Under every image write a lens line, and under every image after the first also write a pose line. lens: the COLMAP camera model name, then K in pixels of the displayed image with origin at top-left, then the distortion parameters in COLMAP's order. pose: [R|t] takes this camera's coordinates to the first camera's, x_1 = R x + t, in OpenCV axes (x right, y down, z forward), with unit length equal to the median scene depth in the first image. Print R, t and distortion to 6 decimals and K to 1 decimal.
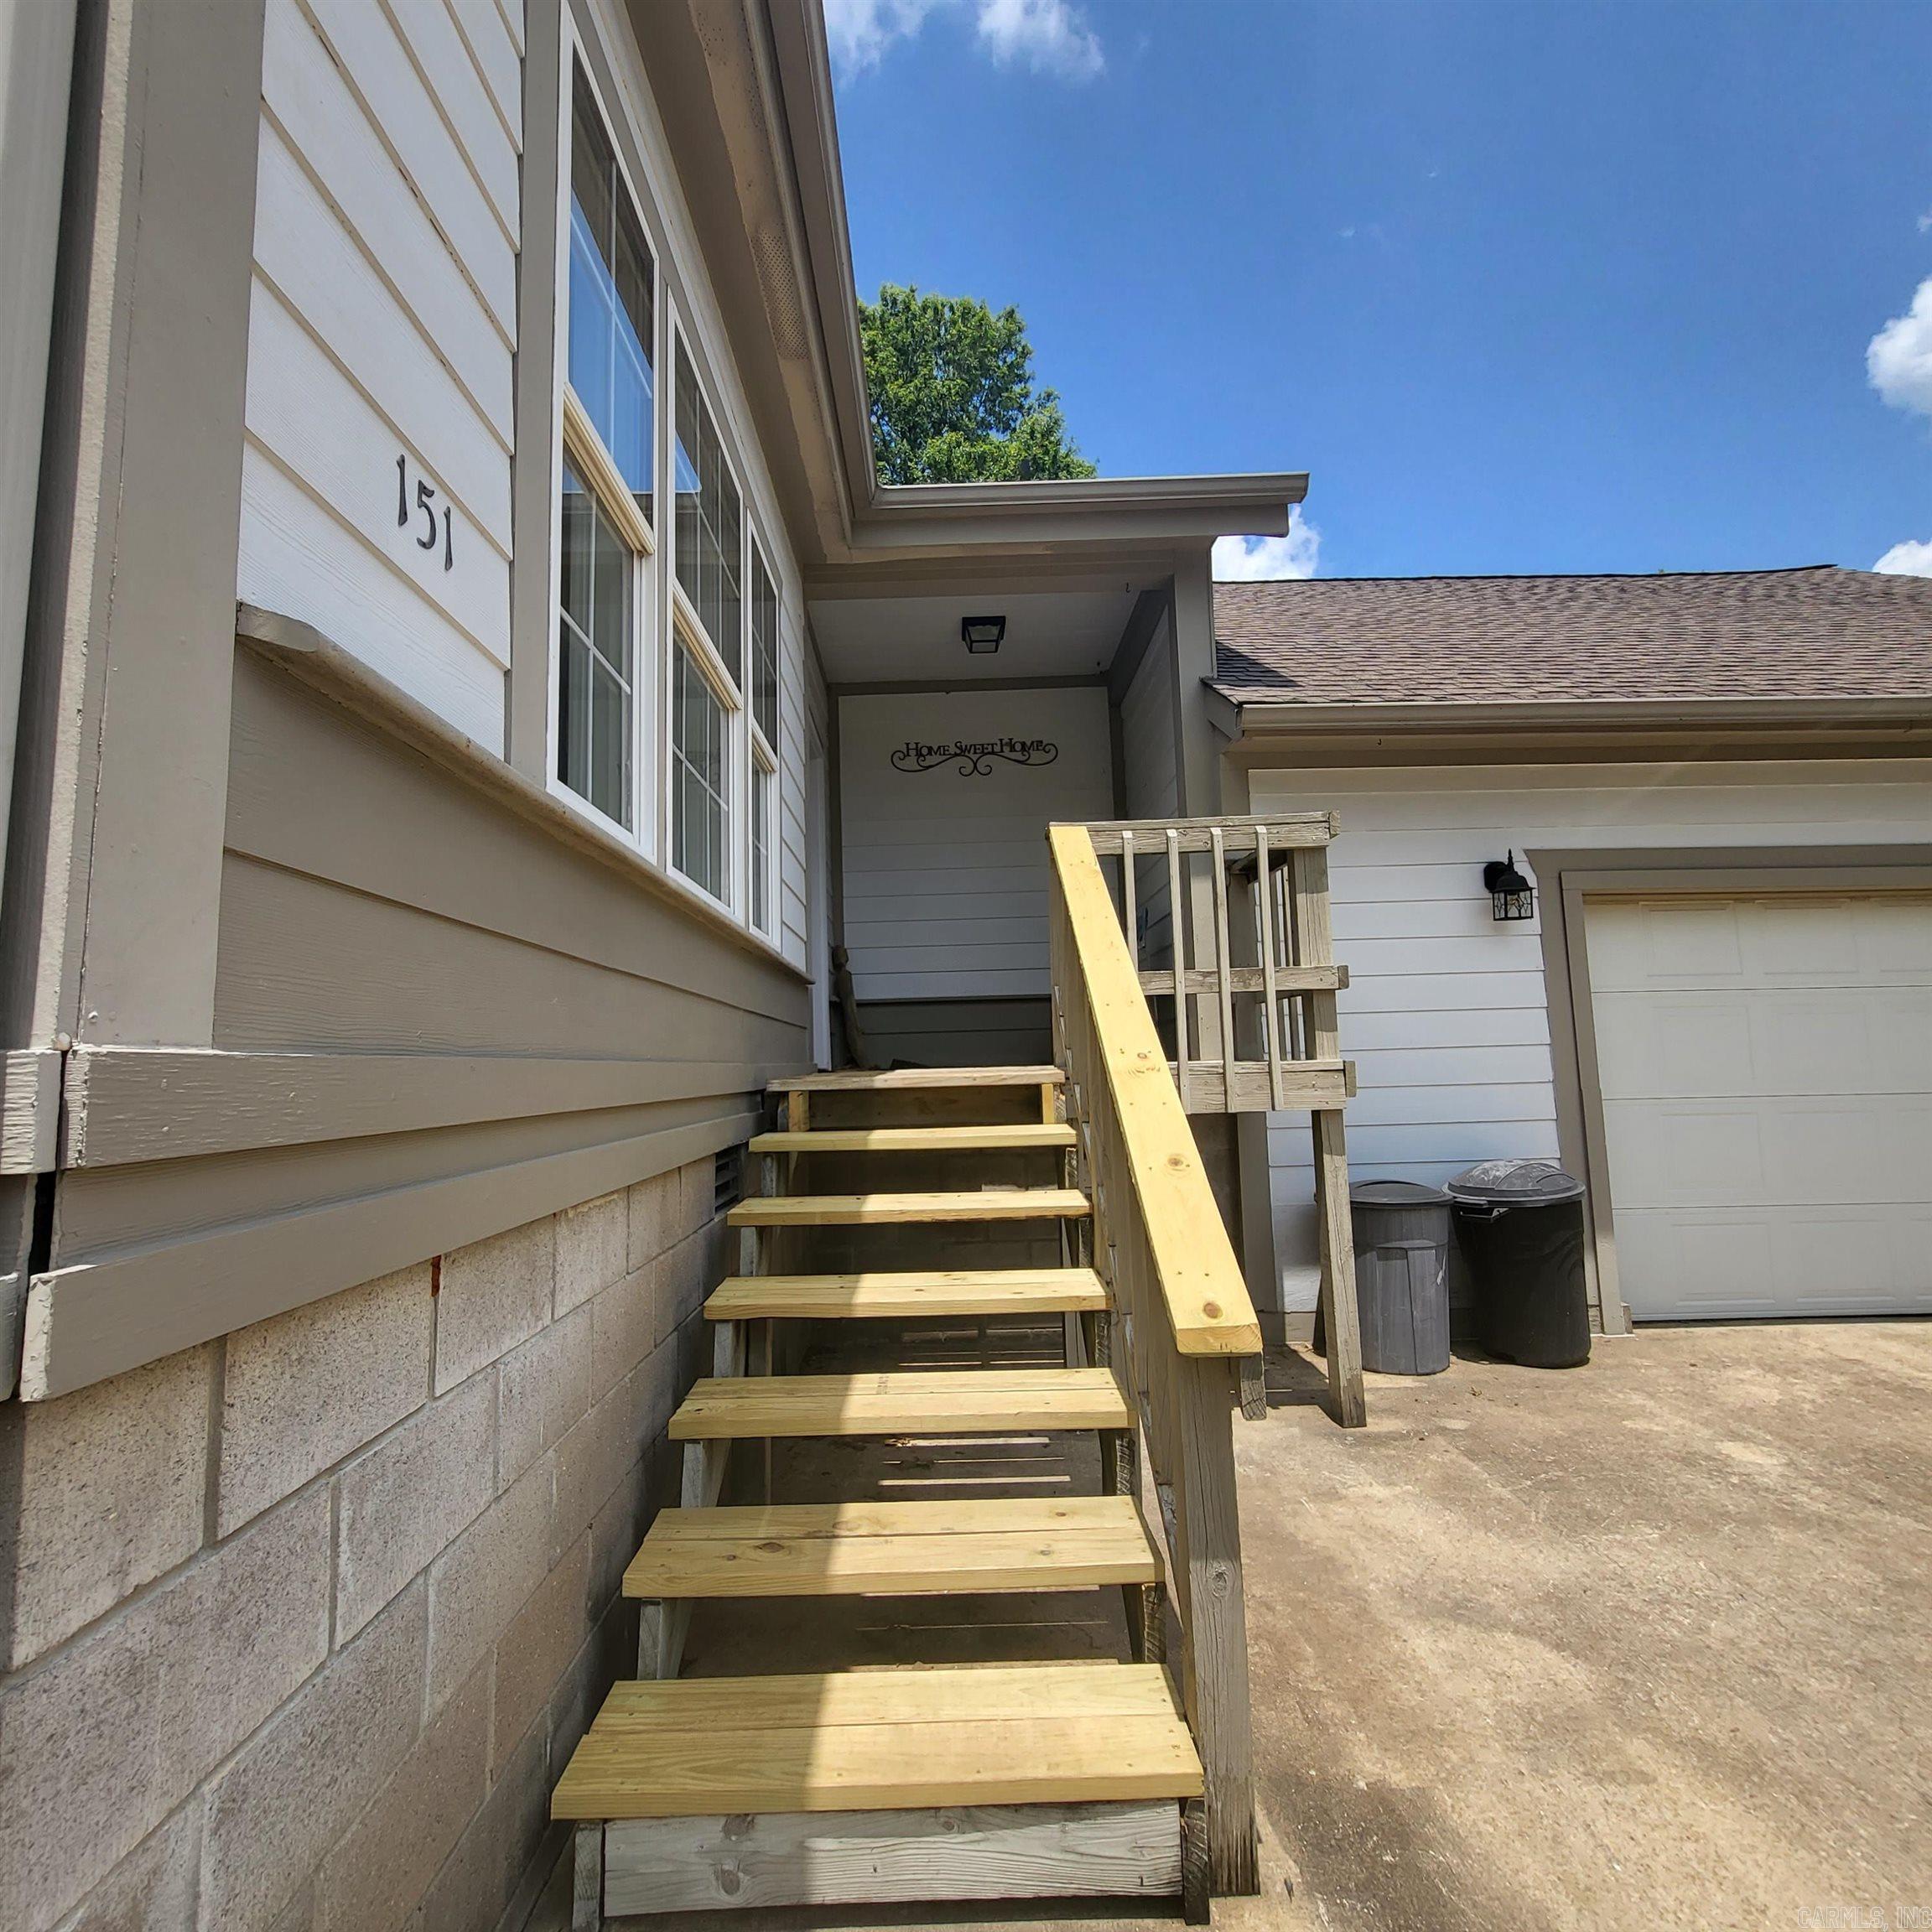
lens RADIAL K [[1018.9, 0, 963.4], [0, 1018.9, 958.0], [0, 0, 1]] dist [0.009887, -0.004848]
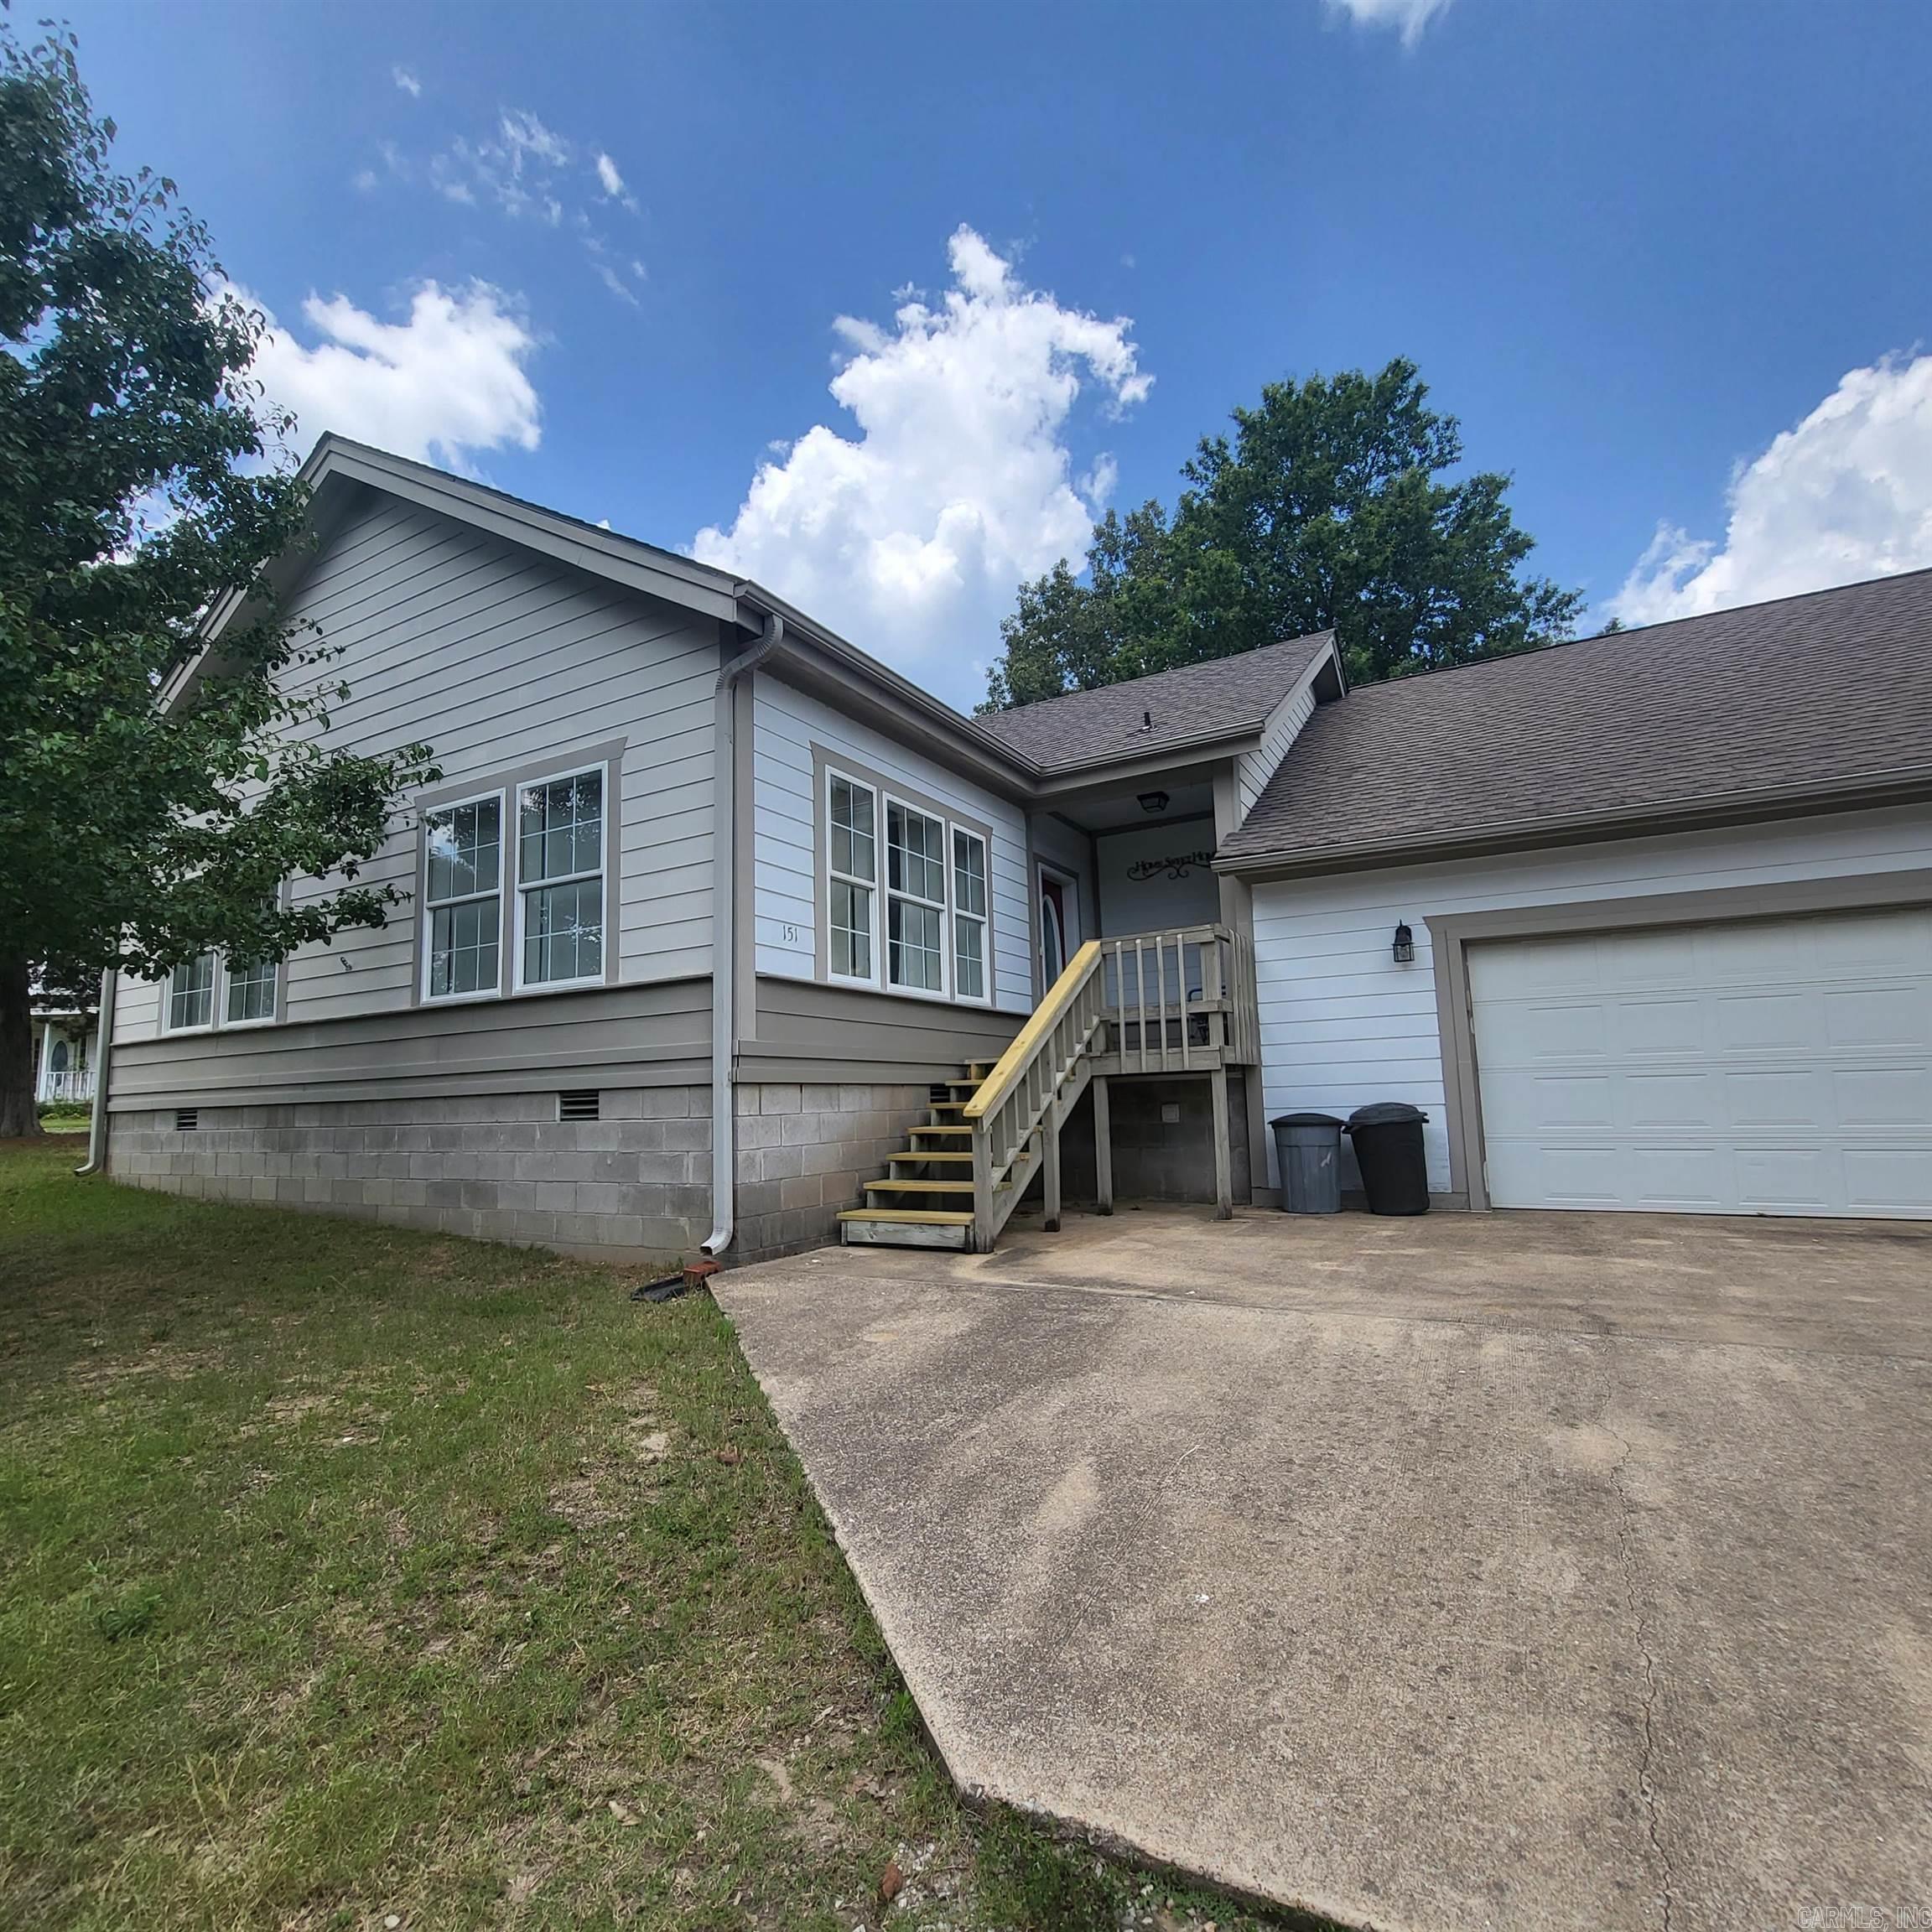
lens RADIAL K [[1018.9, 0, 960.1], [0, 1018.9, 973.5], [0, 0, 1]] dist [0.009887, -0.004848]
pose [[0.869168, -0.063583, -0.490413, 0.735152], [0.059071, 0.997948, -0.024692, -0.019758], [0.490977, -0.007507, 0.871140, -0.820112]]
